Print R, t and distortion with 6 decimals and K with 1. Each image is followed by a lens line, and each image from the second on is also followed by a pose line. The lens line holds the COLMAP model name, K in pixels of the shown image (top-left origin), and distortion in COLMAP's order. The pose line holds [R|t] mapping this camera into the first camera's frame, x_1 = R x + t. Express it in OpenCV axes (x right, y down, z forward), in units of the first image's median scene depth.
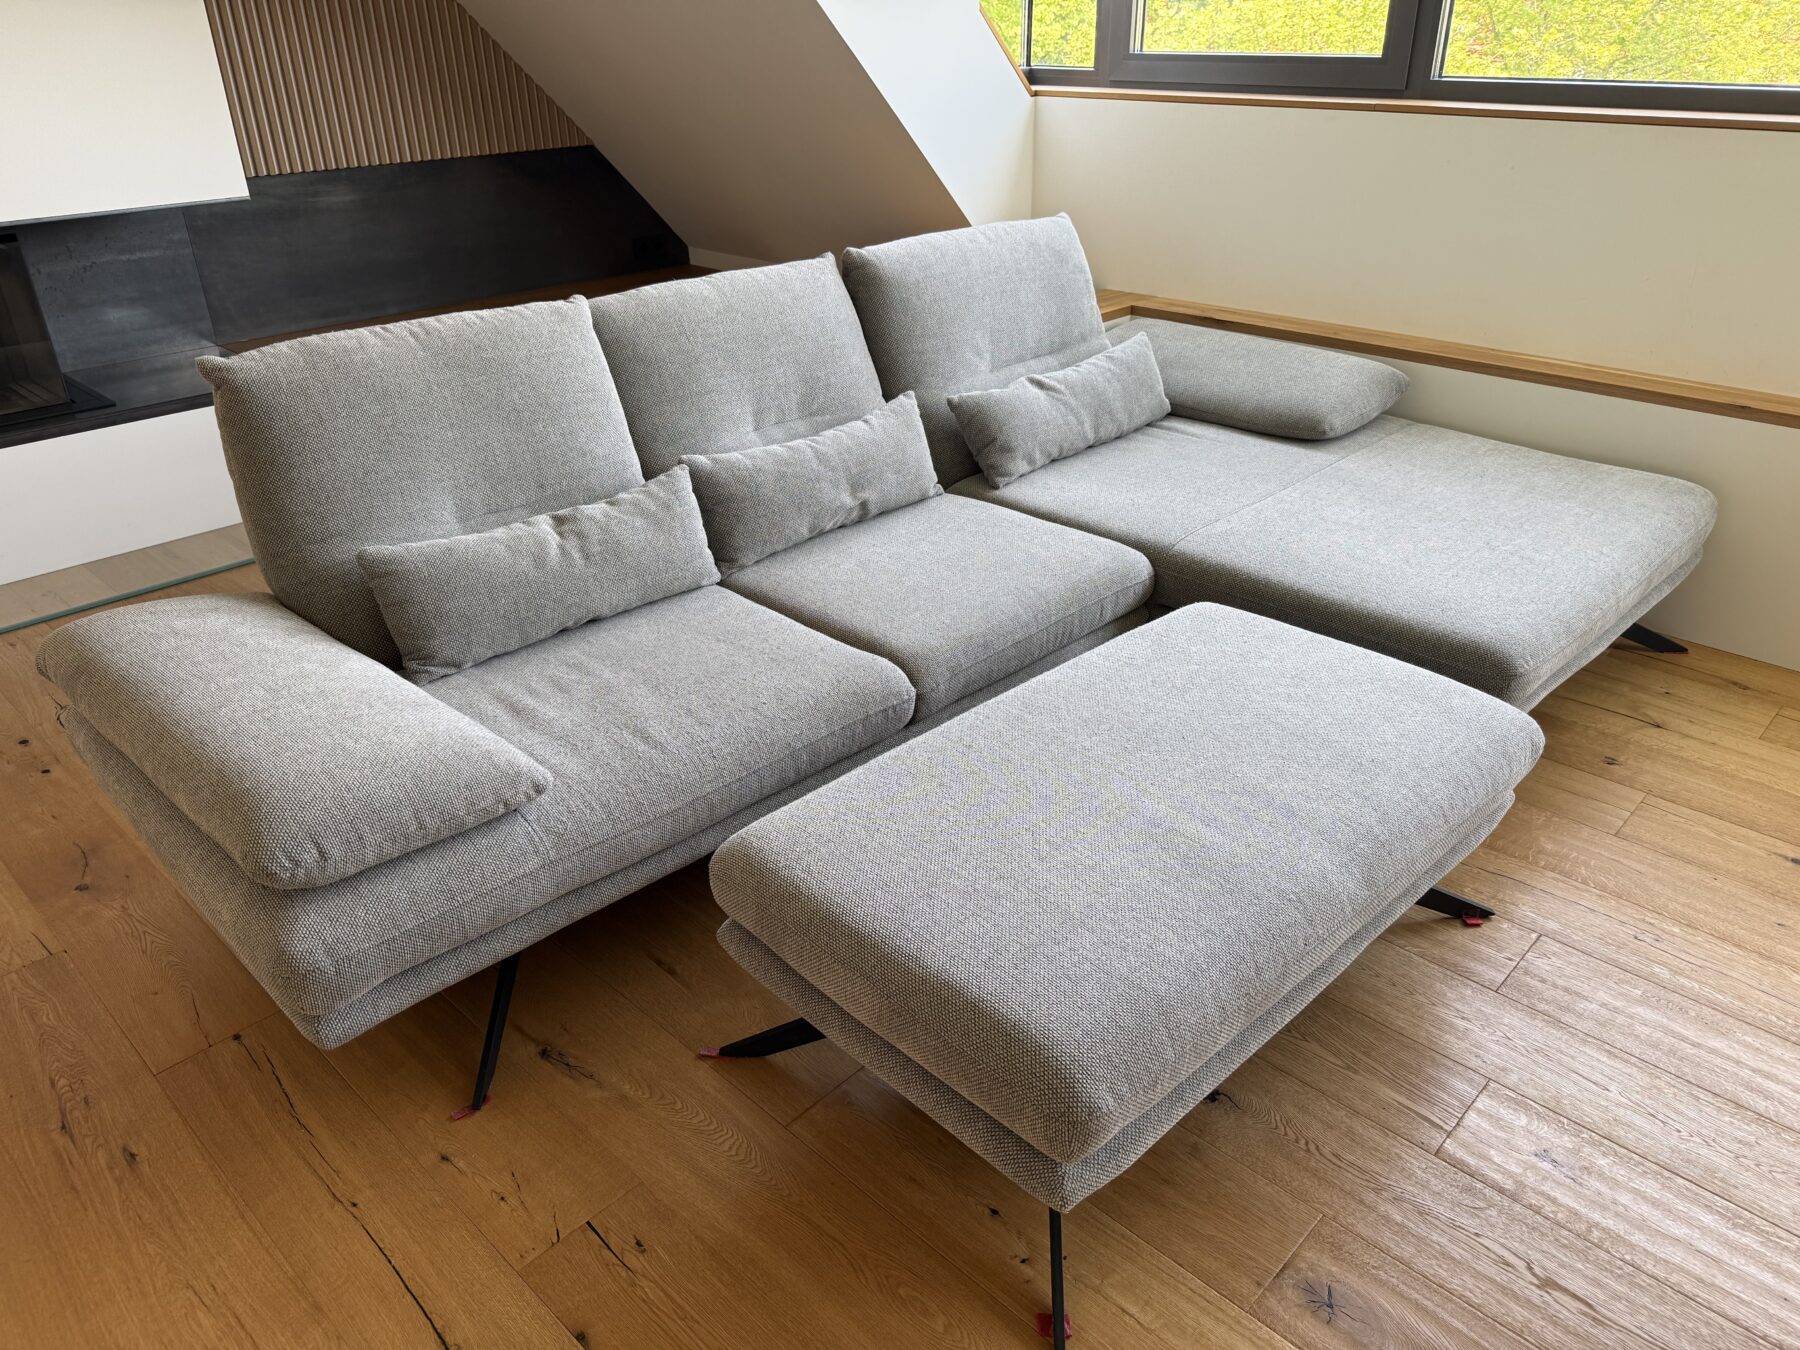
lens RADIAL K [[1277.6, 0, 903.8], [0, 1277.6, 671.3], [0, 0, 1]] dist [0.003698, -0.008762]
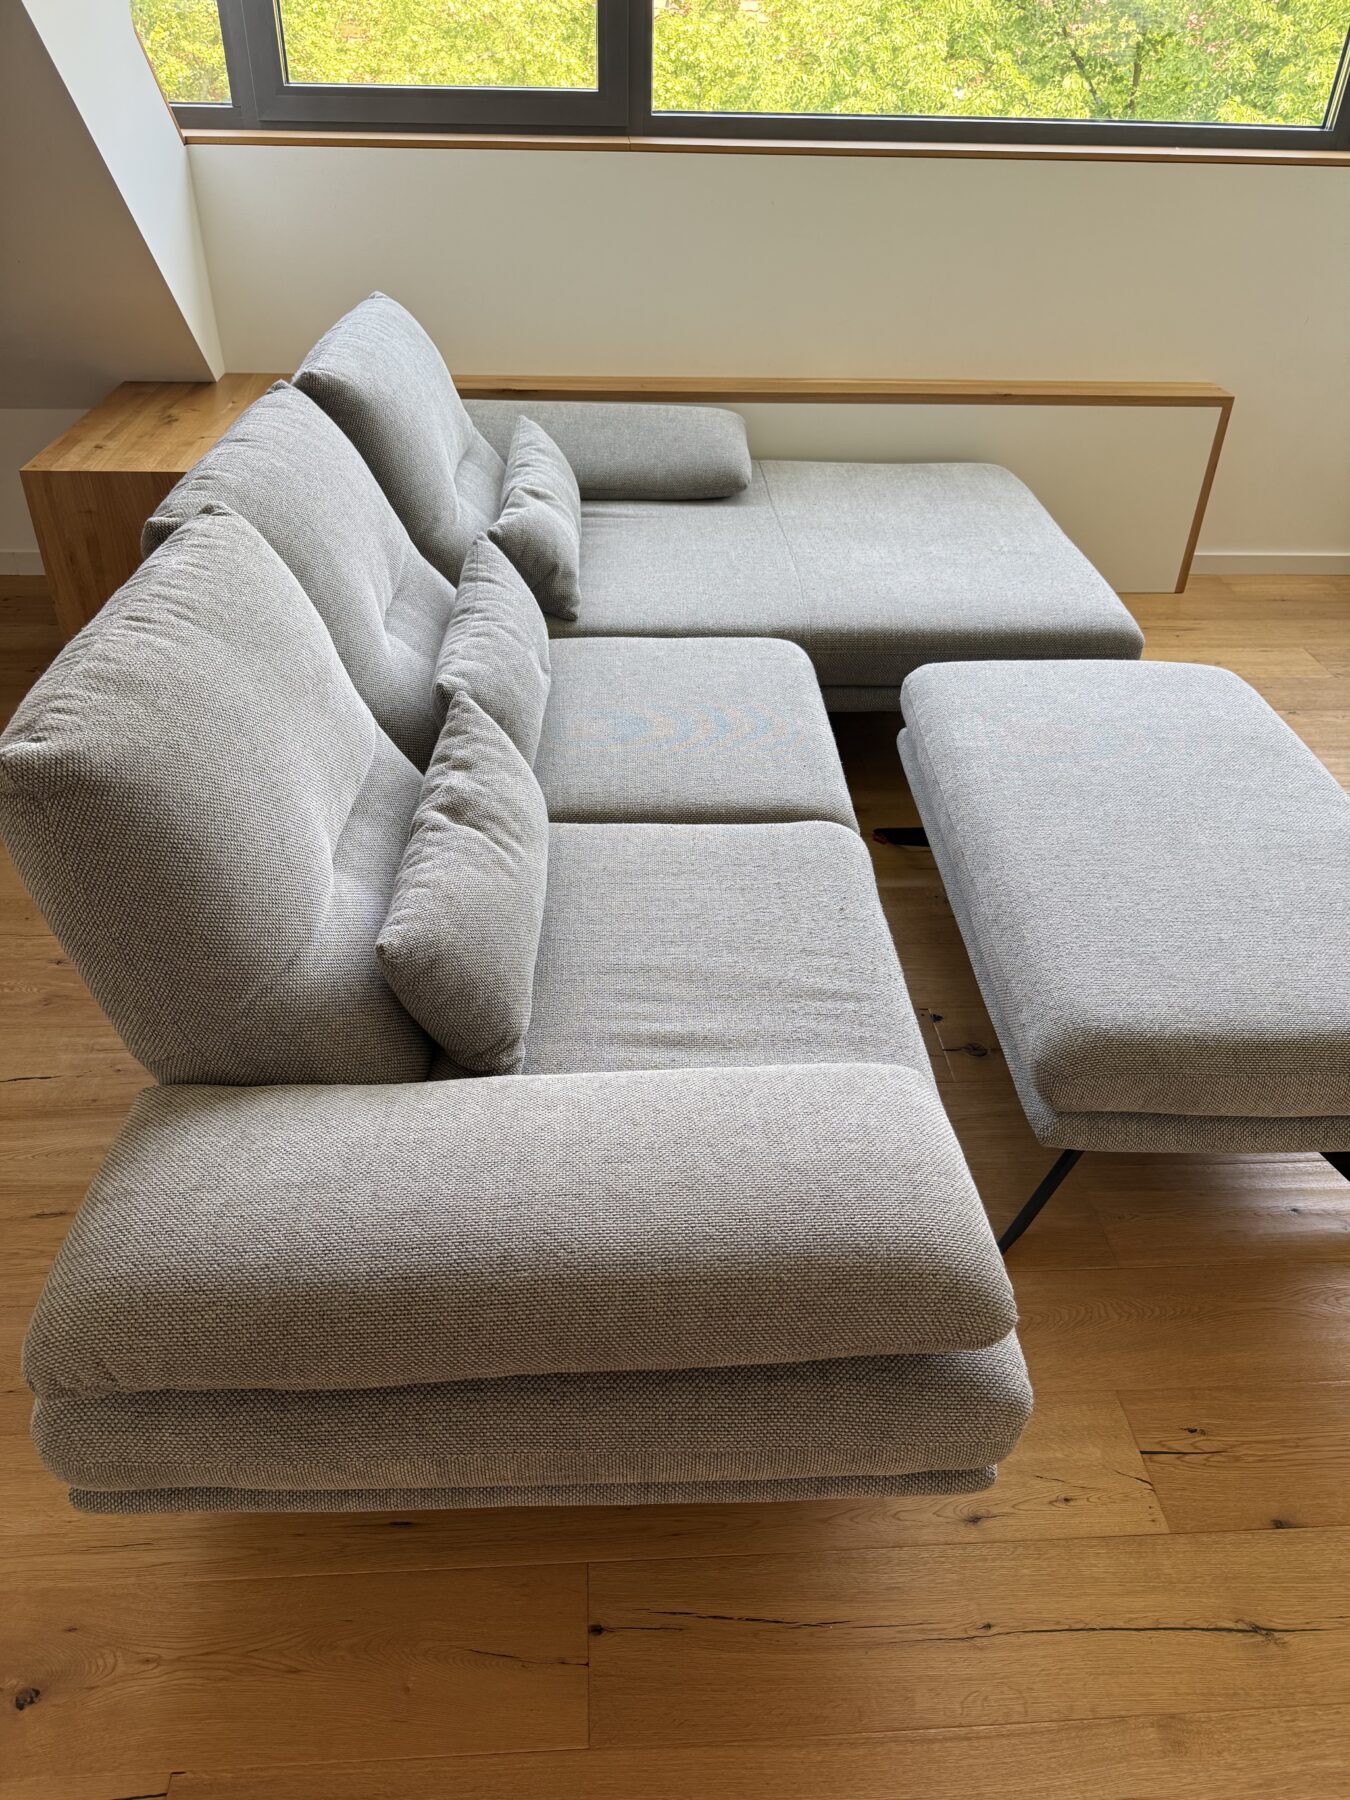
lens RADIAL K [[1277.6, 0, 668.2], [0, 1277.6, 905.4], [0, 0, 1]] dist [0.003698, -0.008762]
pose [[0.679074, -0.402576, 0.613834, -0.525951], [0.313229, 0.915168, 0.253683, -0.171060], [-0.663887, 0.020002, 0.747565, 0.296925]]
